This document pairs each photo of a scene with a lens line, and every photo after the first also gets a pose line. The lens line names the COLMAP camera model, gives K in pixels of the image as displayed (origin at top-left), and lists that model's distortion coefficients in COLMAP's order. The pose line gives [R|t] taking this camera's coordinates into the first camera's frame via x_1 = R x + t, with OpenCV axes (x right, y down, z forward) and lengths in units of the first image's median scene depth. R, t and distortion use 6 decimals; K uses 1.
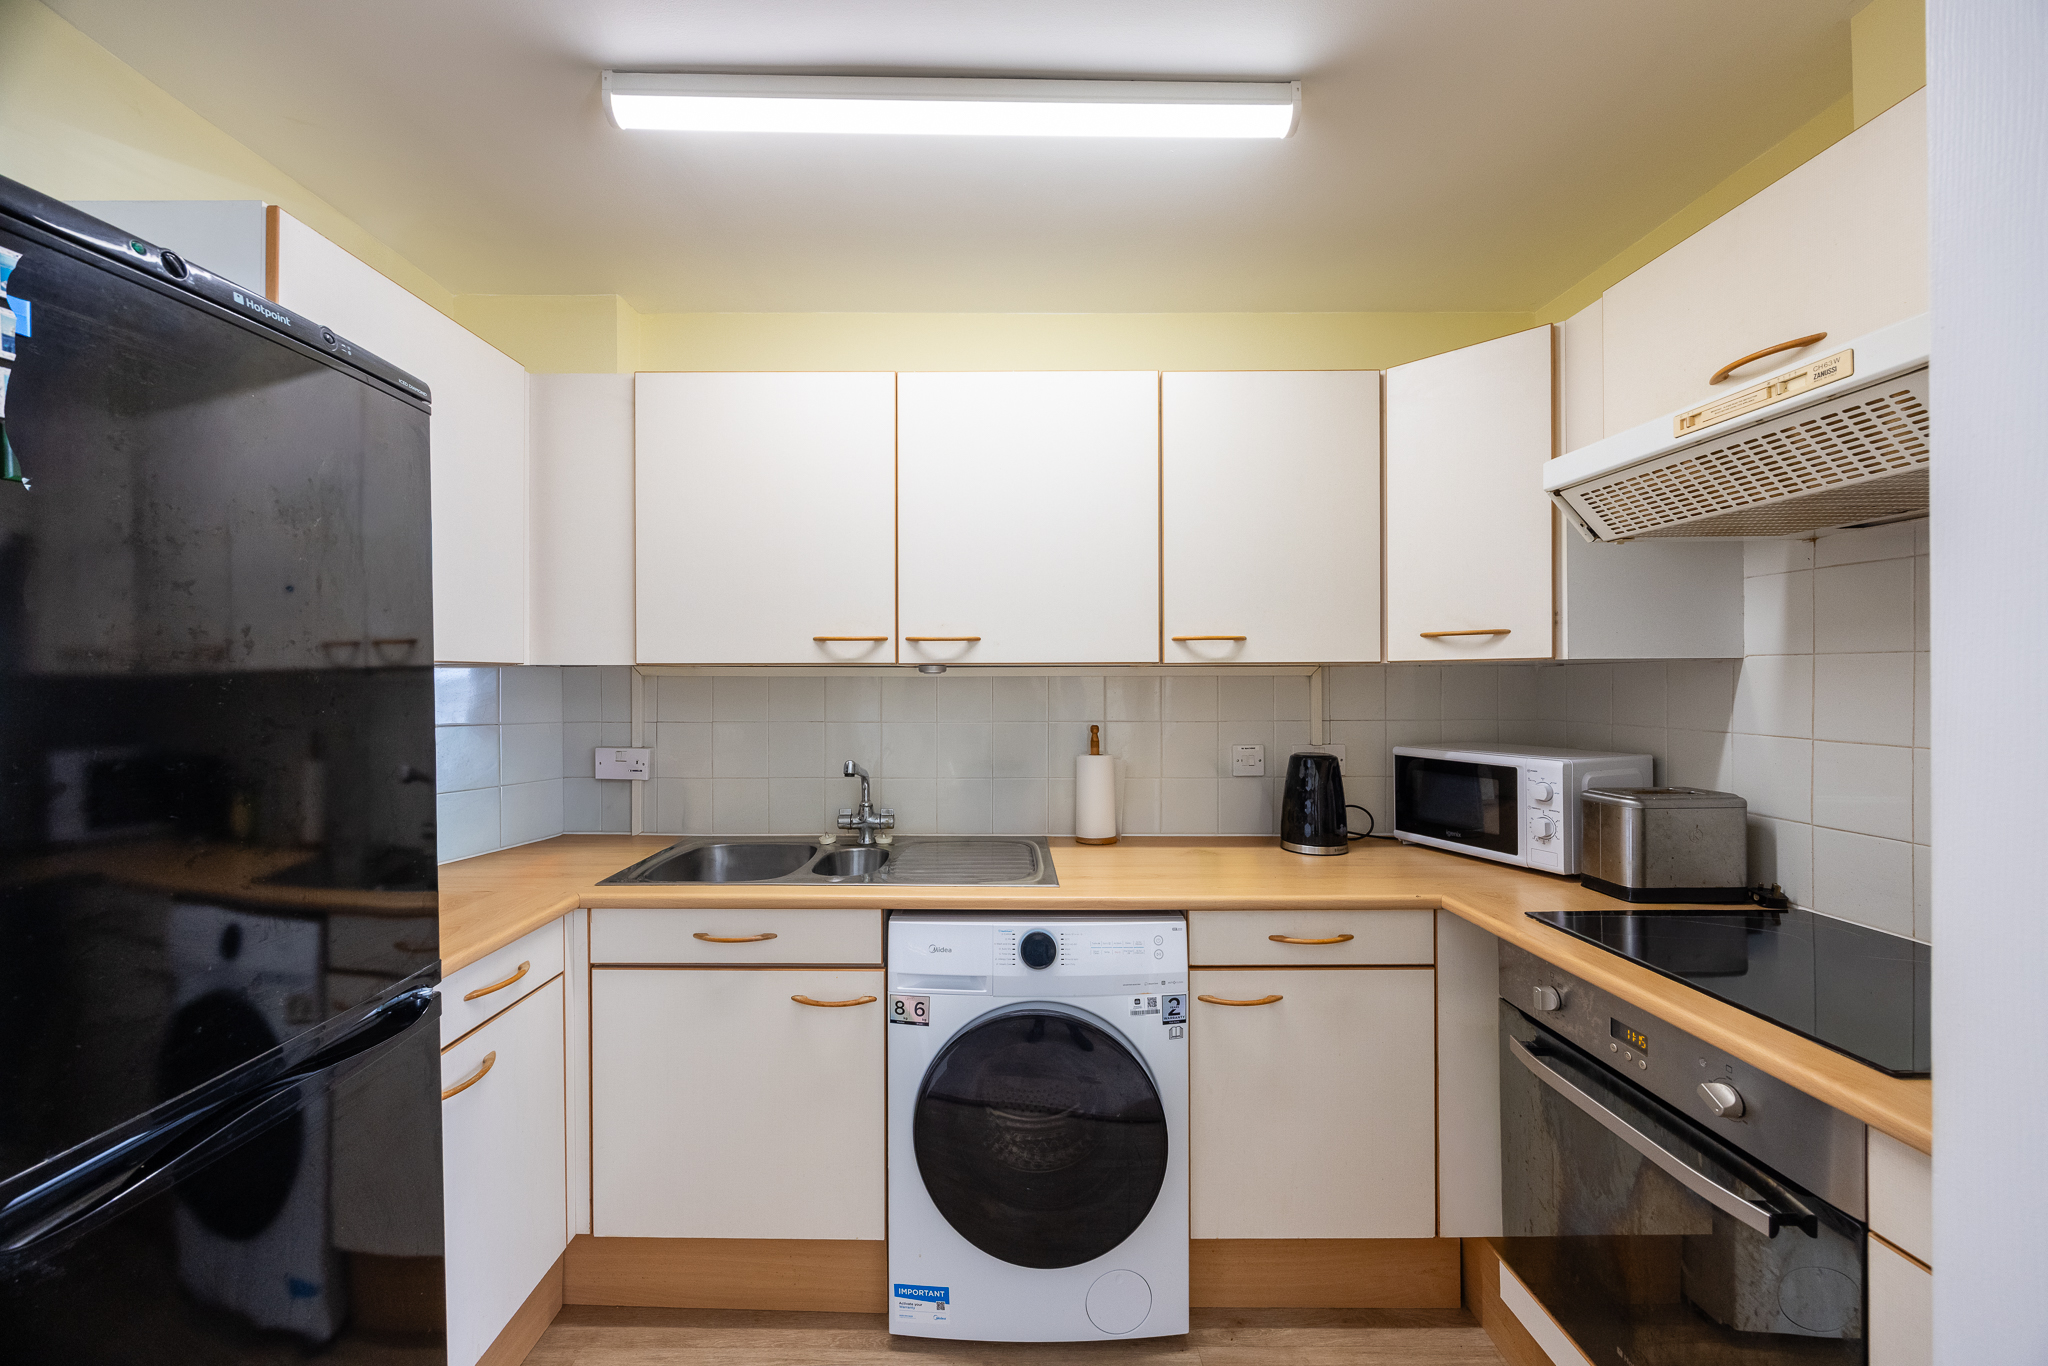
lens RADIAL K [[830.1, 0, 1018.4], [0, 830.1, 657.8], [0, 0, 1]] dist [-0.010013, 0.000165]
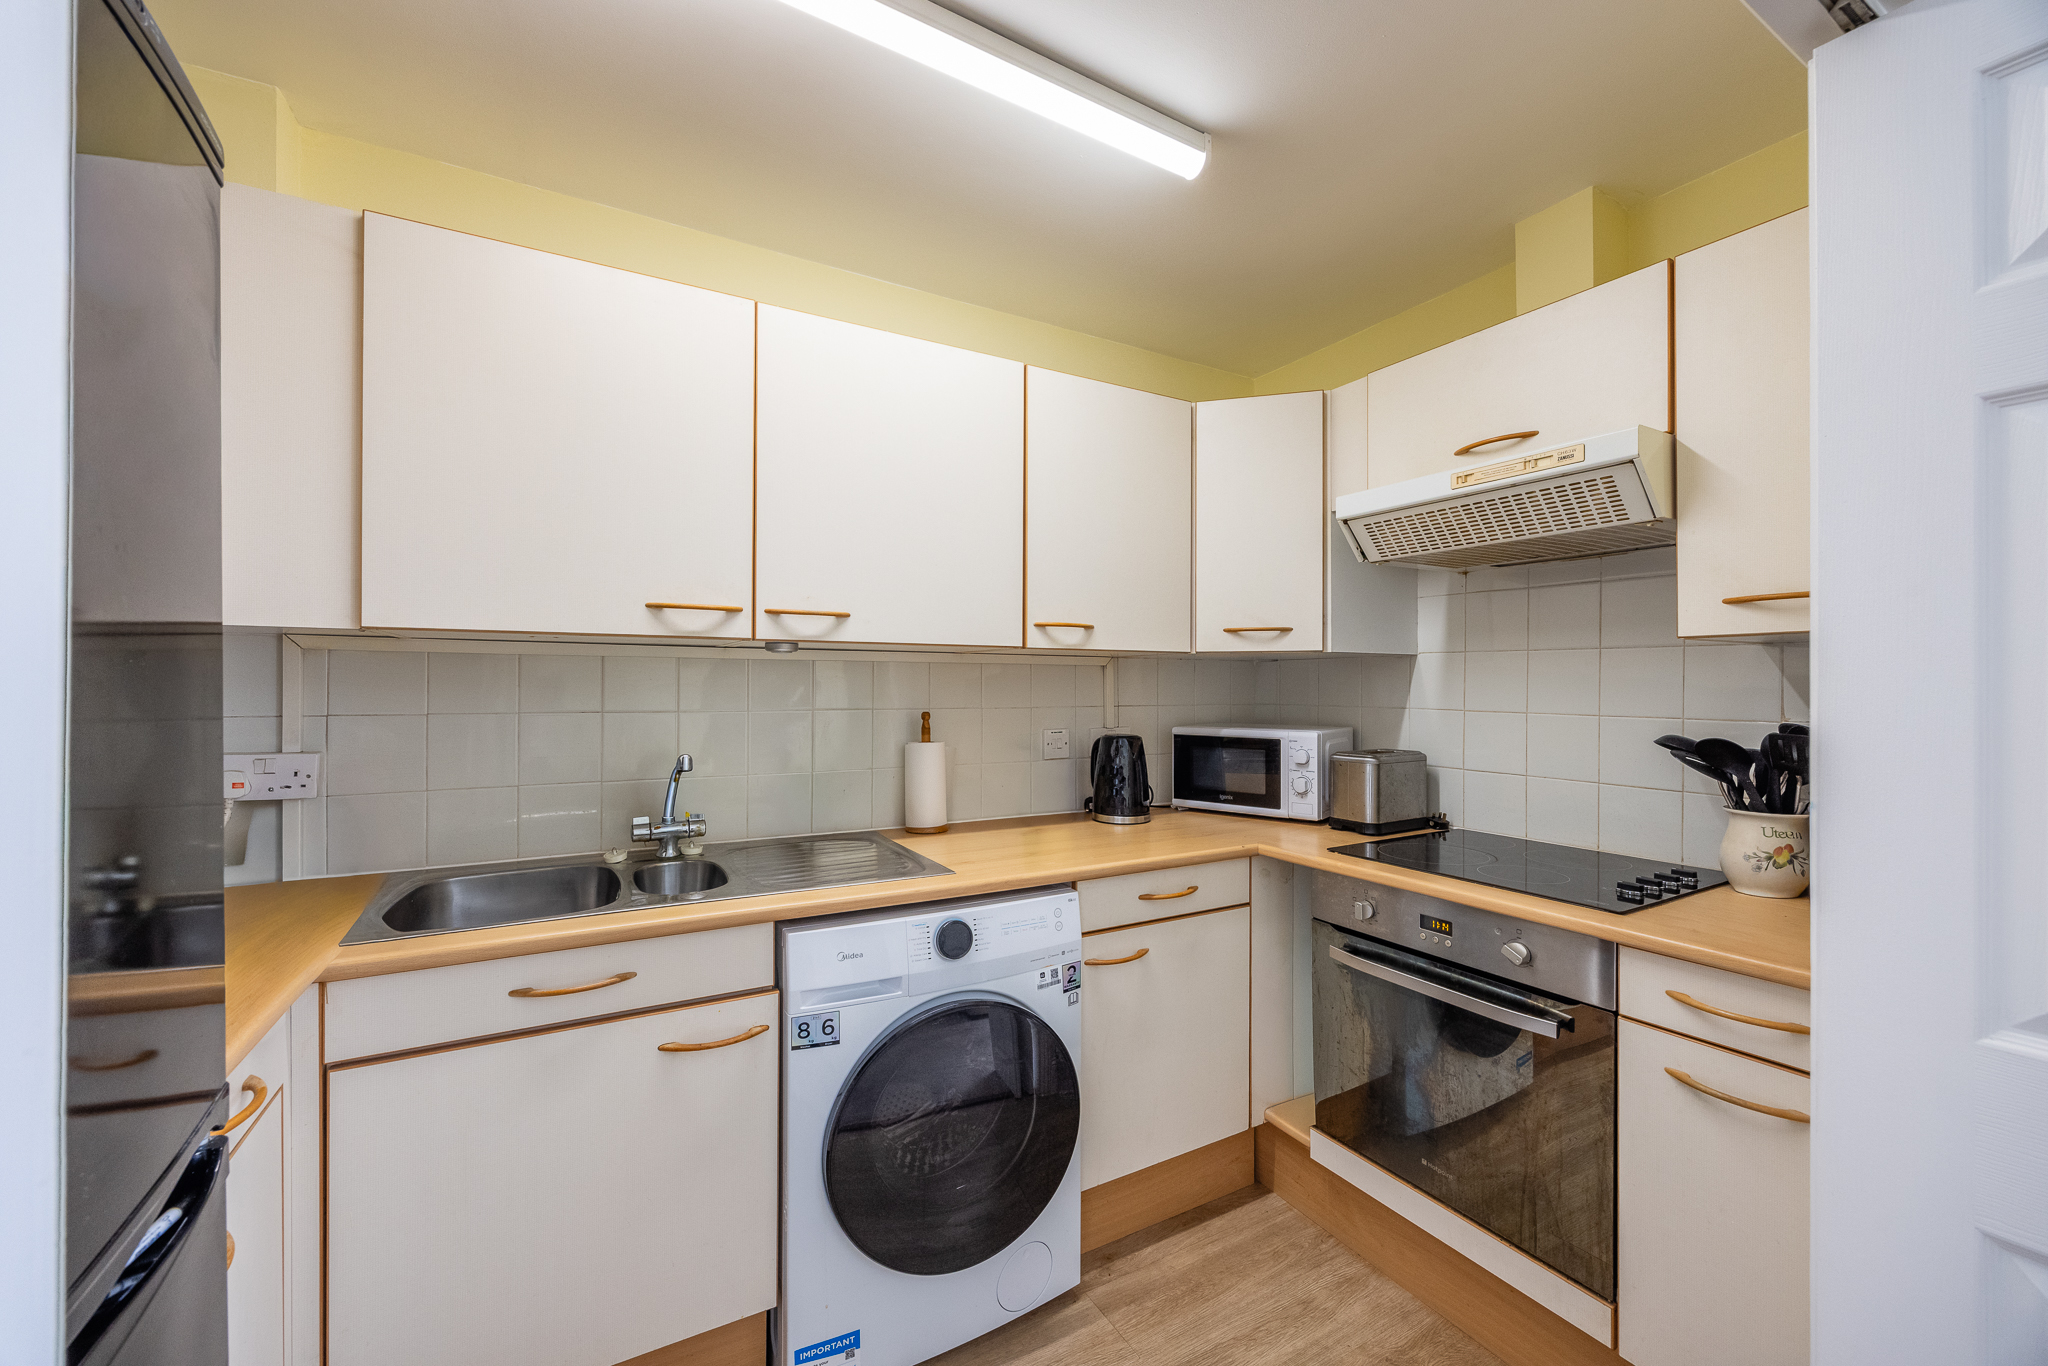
lens RADIAL K [[824.1, 0, 1028.4], [0, 824.1, 667.5], [0, 0, 1]] dist [-0.009312, 0.000161]
pose [[0.854996, 0.019254, 0.518277, -0.395632], [-0.019395, 0.999799, -0.005147, 0.040464], [-0.518272, -0.005652, 0.855197, 0.140622]]
